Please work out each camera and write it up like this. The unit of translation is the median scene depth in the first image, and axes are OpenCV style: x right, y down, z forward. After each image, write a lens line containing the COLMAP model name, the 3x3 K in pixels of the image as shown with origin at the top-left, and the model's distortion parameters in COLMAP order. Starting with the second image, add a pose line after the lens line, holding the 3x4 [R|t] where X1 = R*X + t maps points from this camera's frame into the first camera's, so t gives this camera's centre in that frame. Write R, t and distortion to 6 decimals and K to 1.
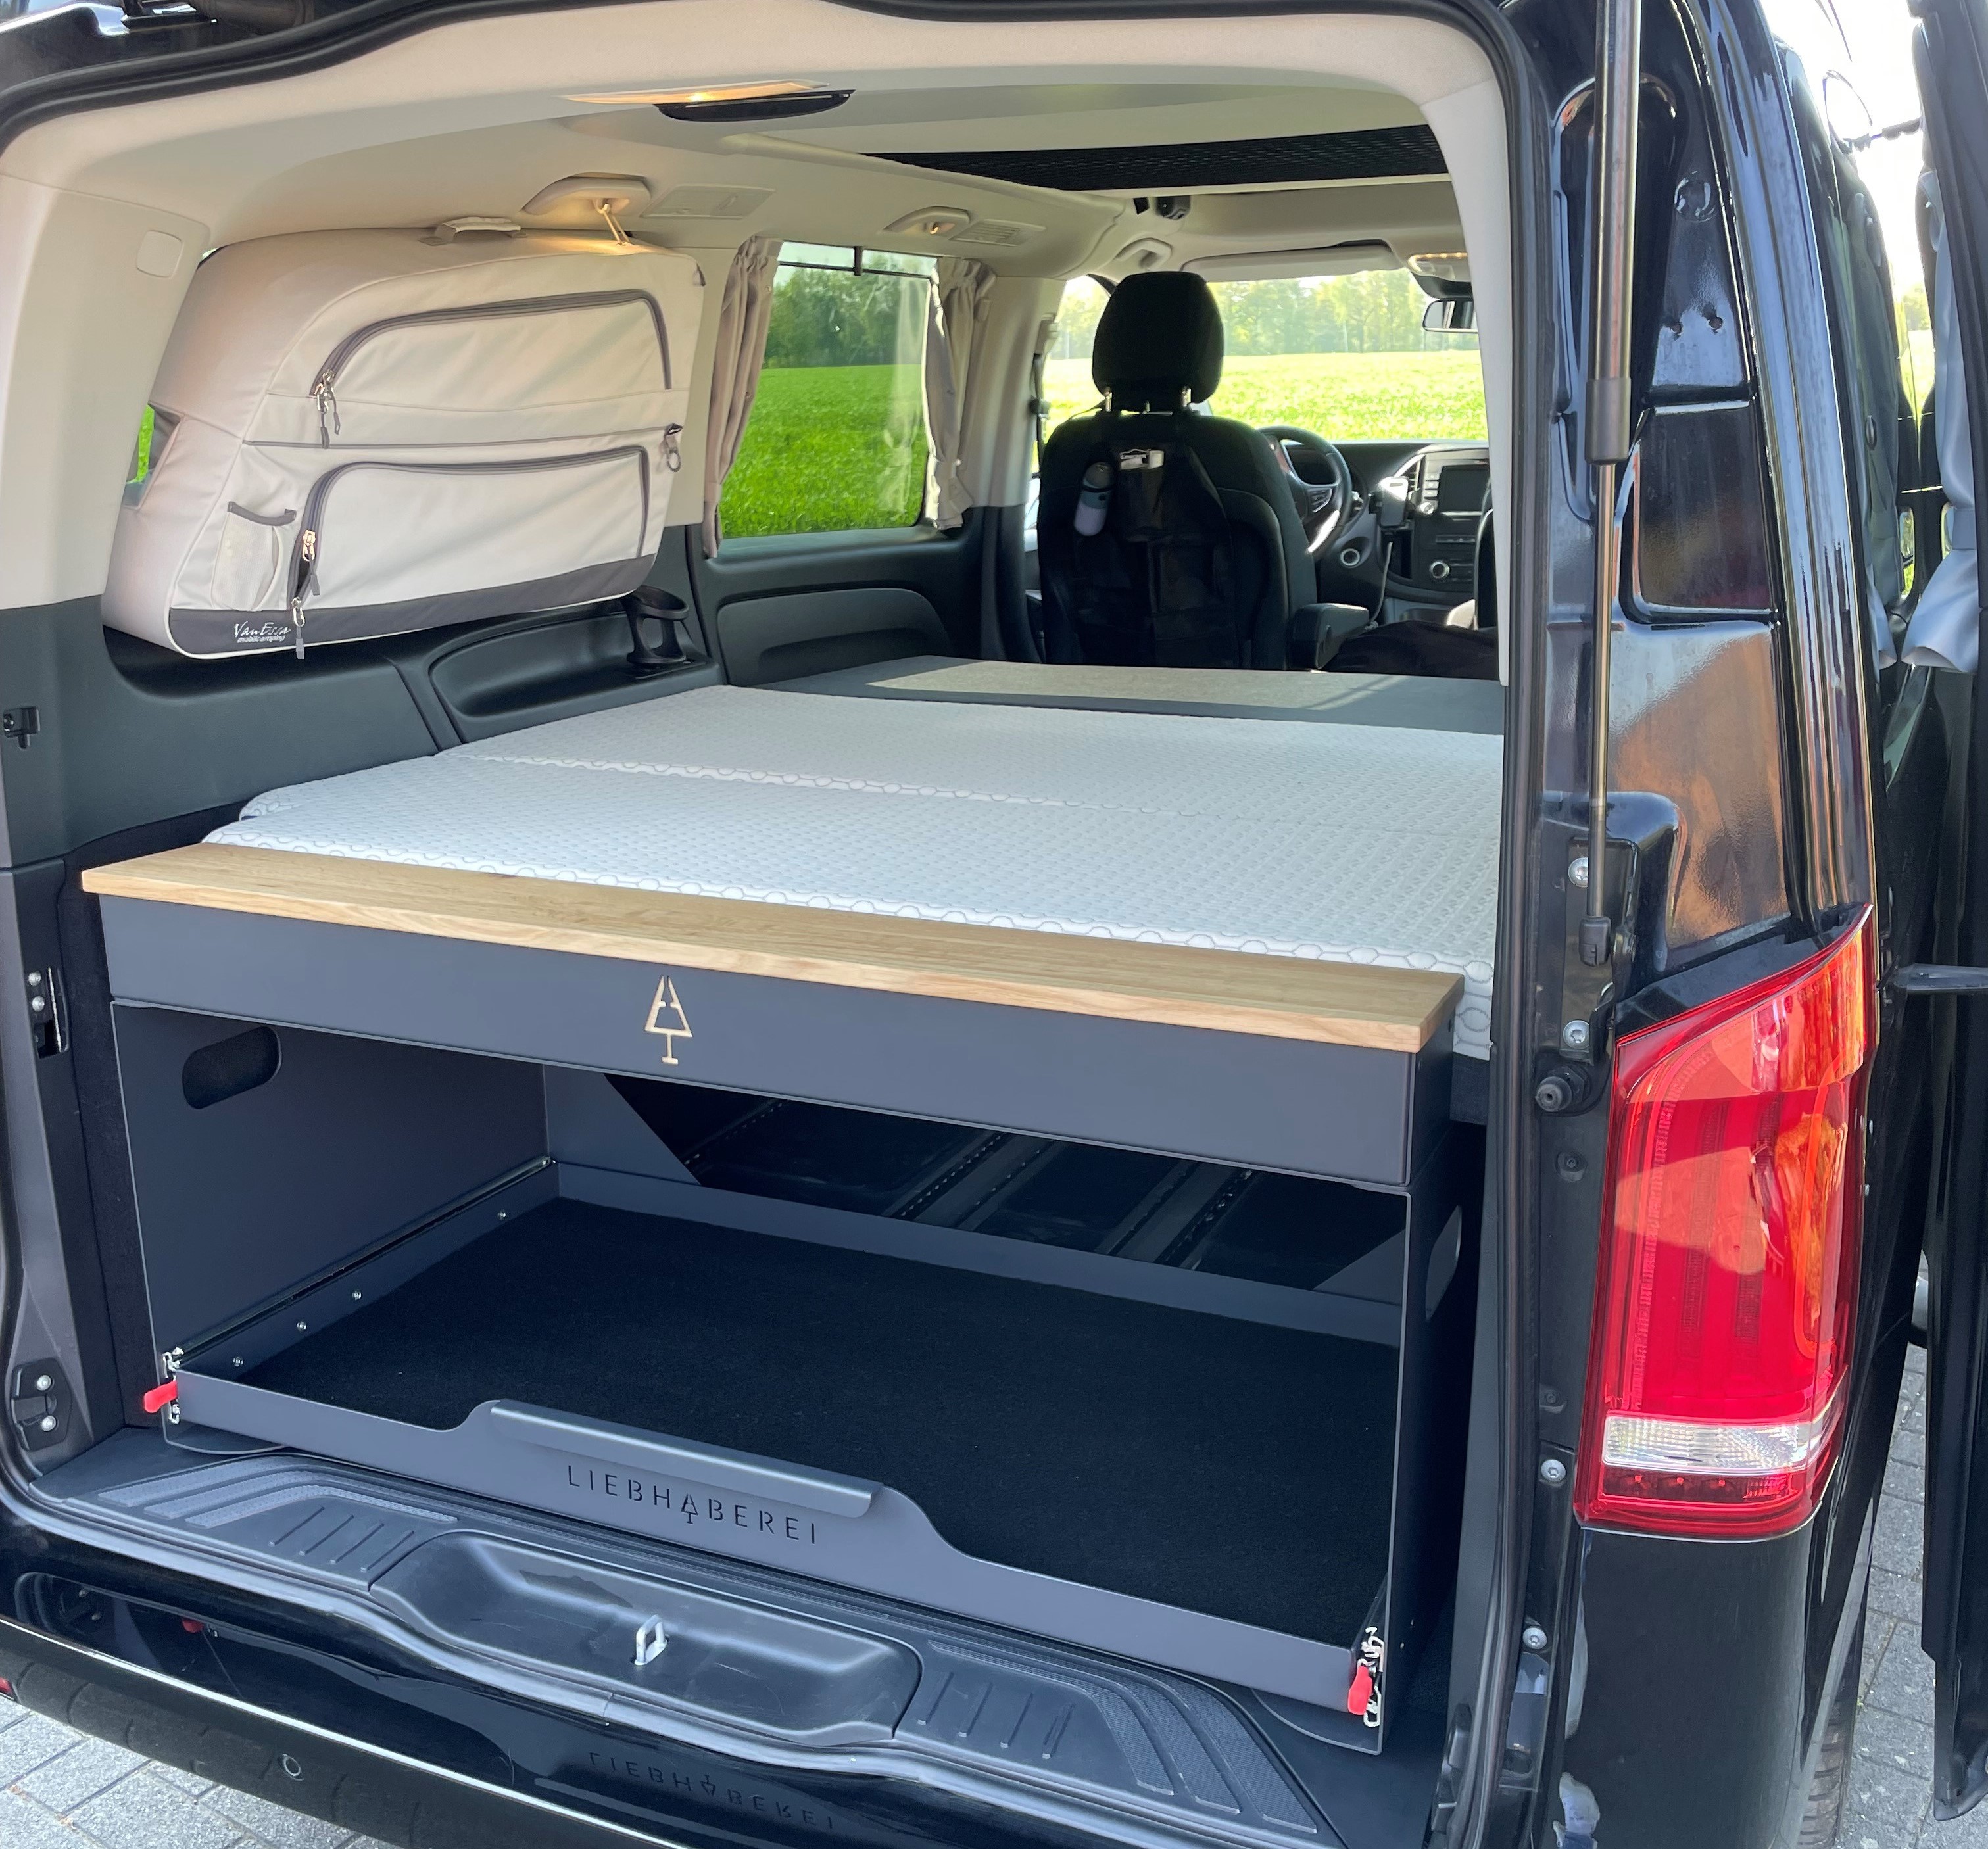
lens RADIAL K [[2024.9, 0, 991.5], [0, 2024.9, 968.0], [0, 0, 1]] dist [0.048310, 0.000000]
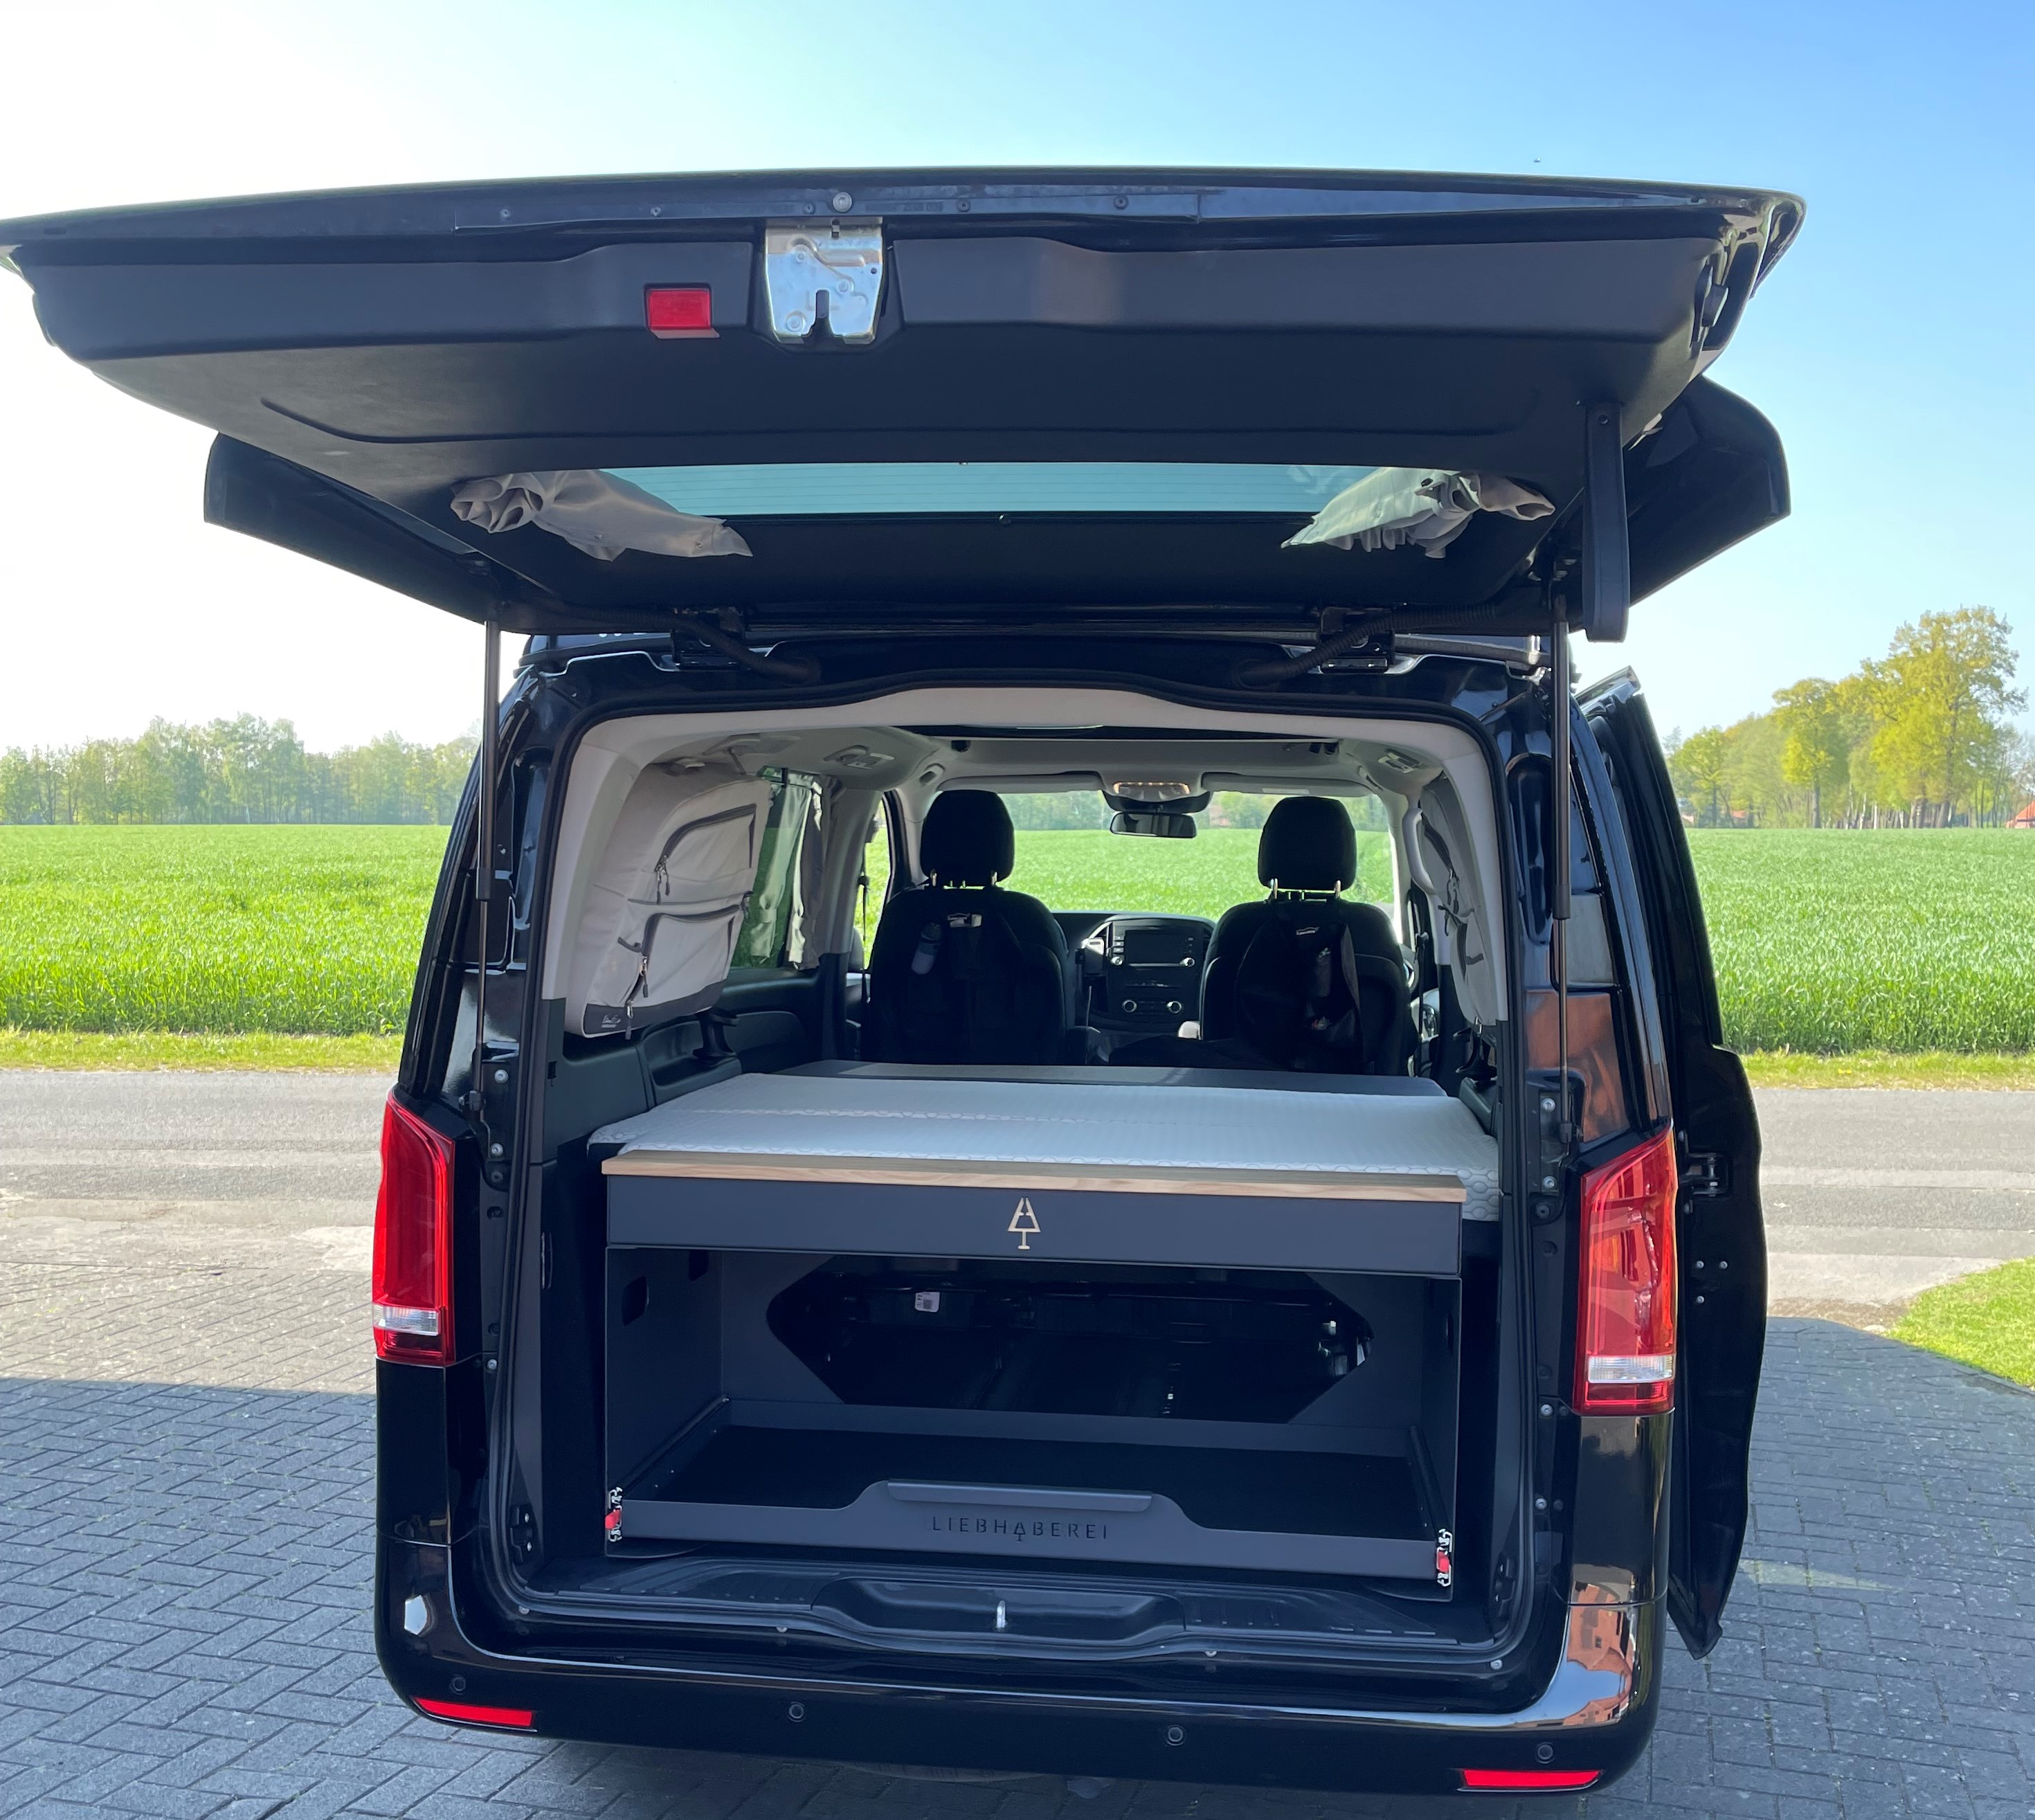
lens RADIAL K [[2126.8, 0, 1031.7], [0, 2126.8, 1032.0], [0, 0, 1]] dist [0.092743, 0.000000]
pose [[0.953010, -0.001075, 0.302936, -0.555439], [0.060453, 0.980555, -0.186699, 0.162121], [-0.296844, 0.196240, 0.934544, -0.584970]]
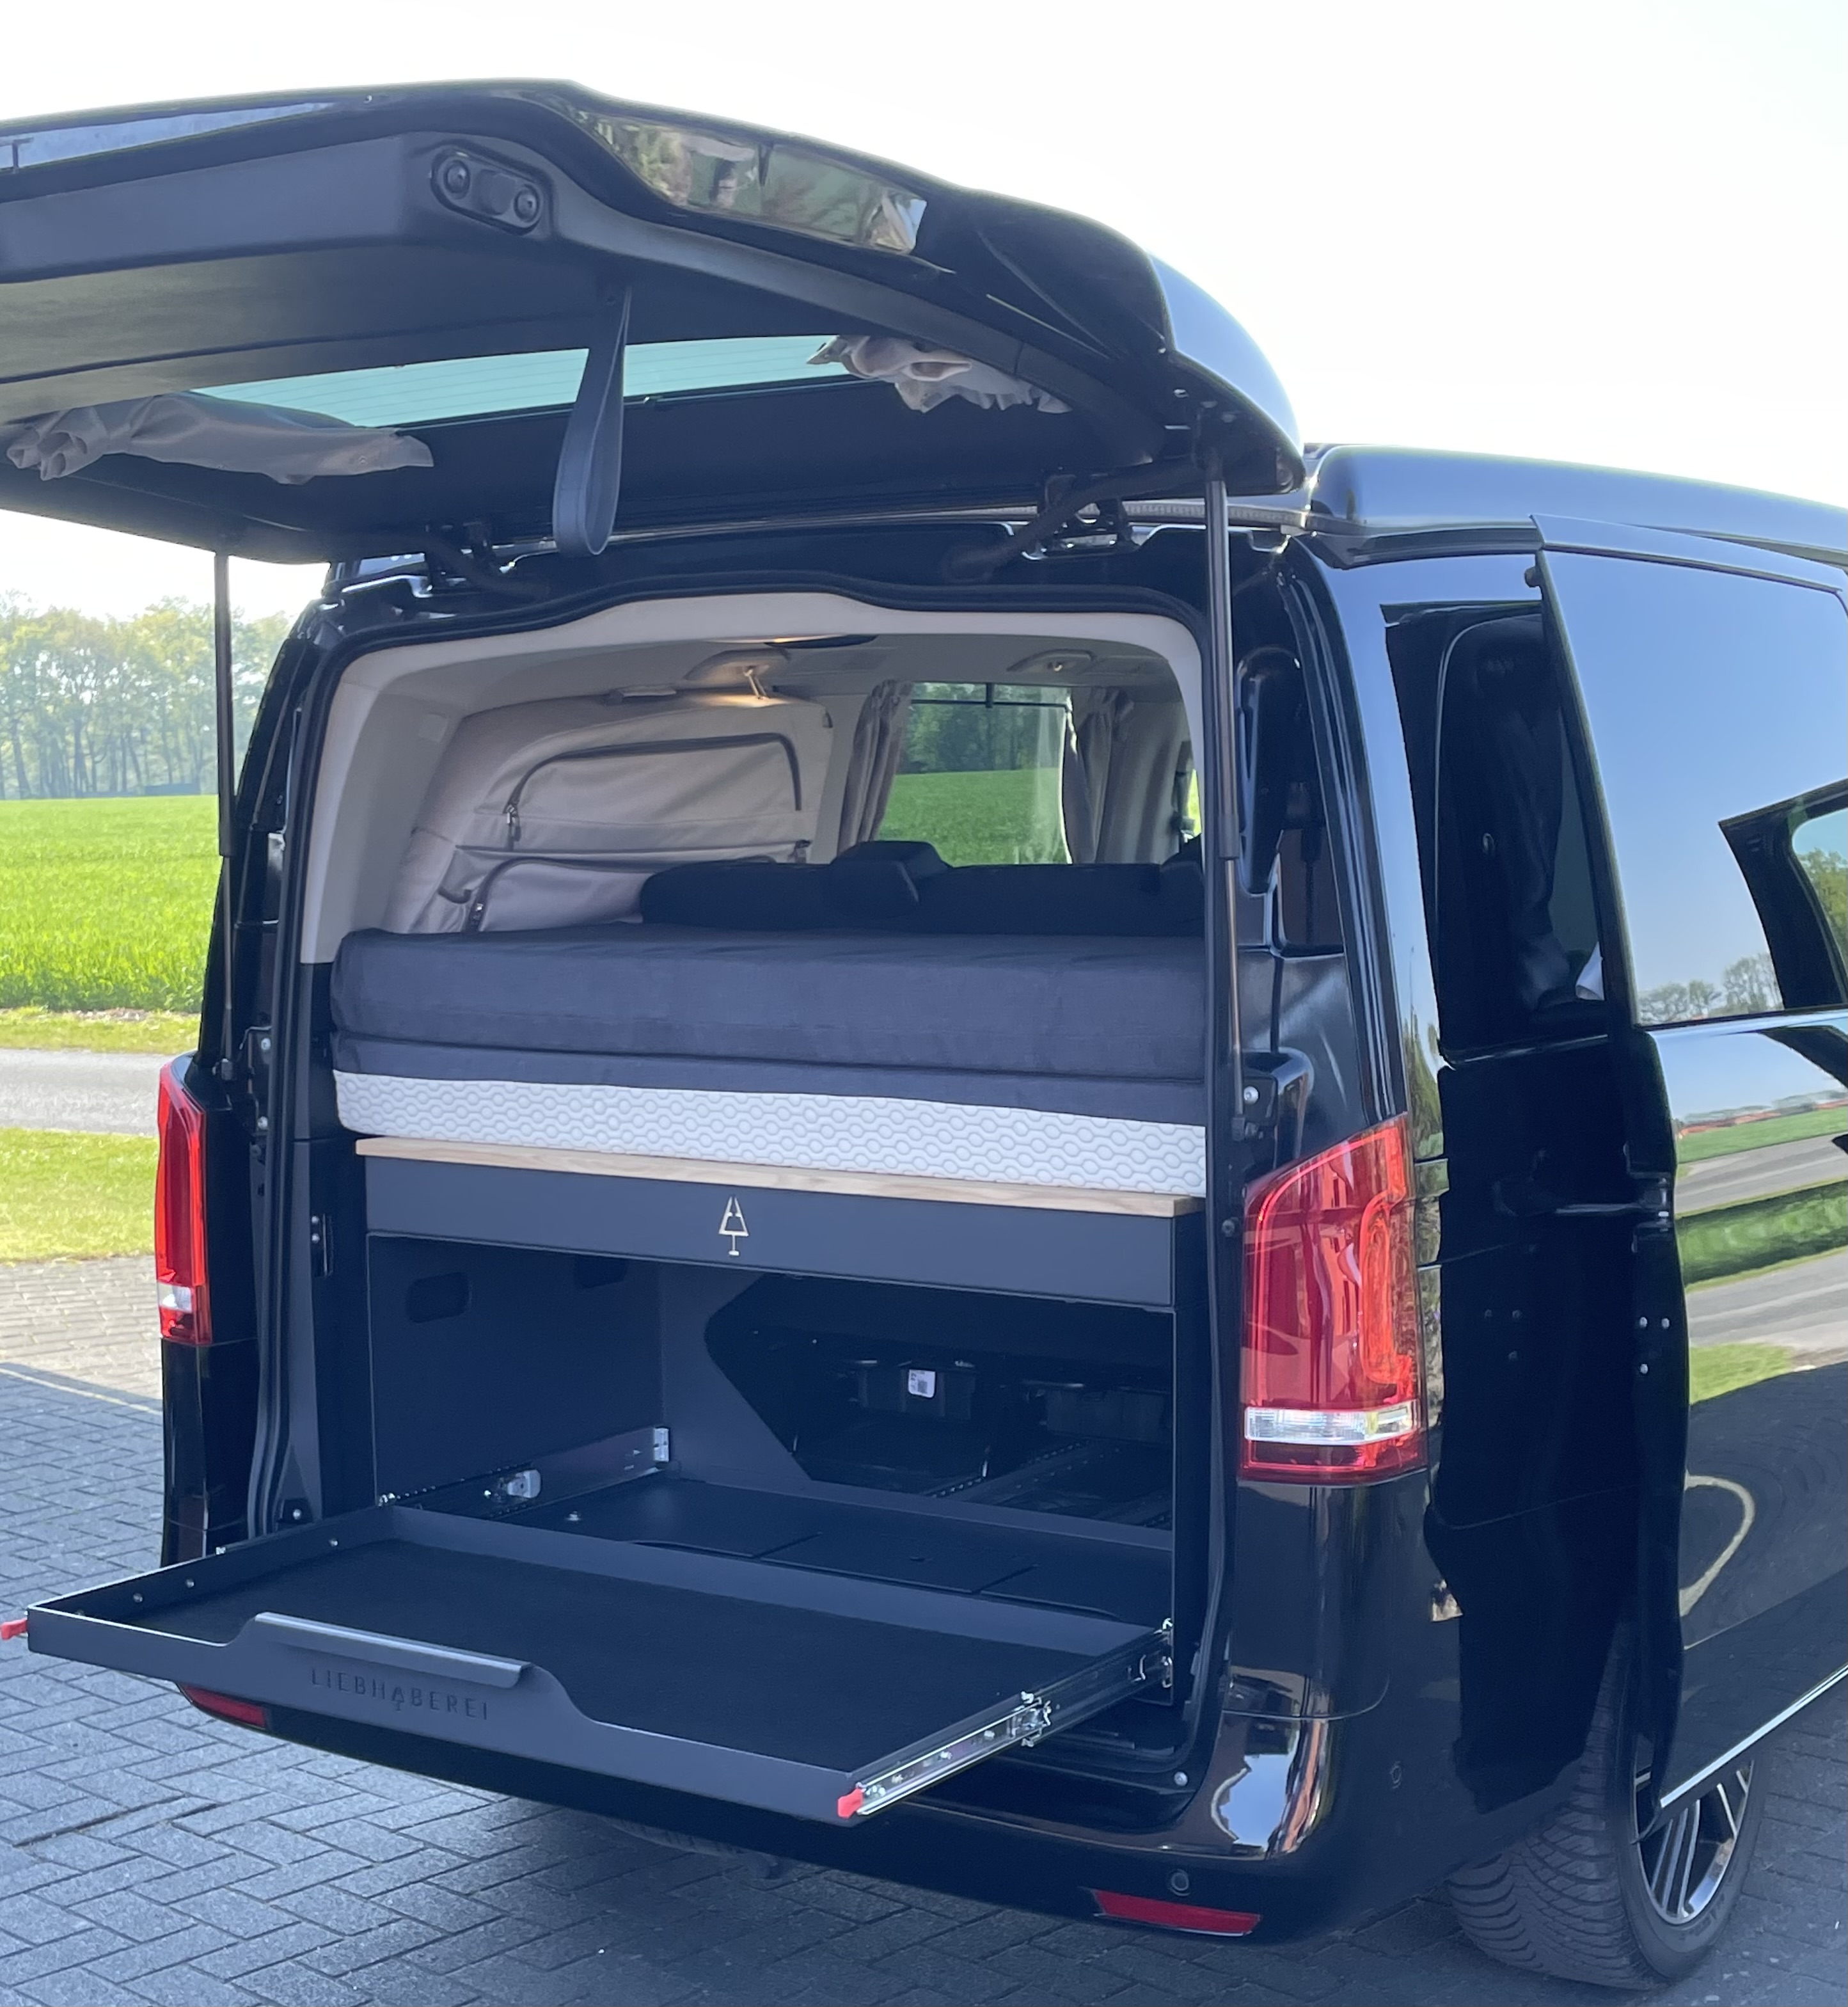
lens RADIAL K [[3056.1, 0, 866.3], [0, 3056.1, 1203.1], [0, 0, 1]] dist [0.136319, 0.000000]
pose [[0.984812, 0.018684, -0.172618, 0.257932], [-0.043253, 0.989250, -0.139691, 0.254114], [0.168153, 0.145036, 0.975033, -0.942588]]
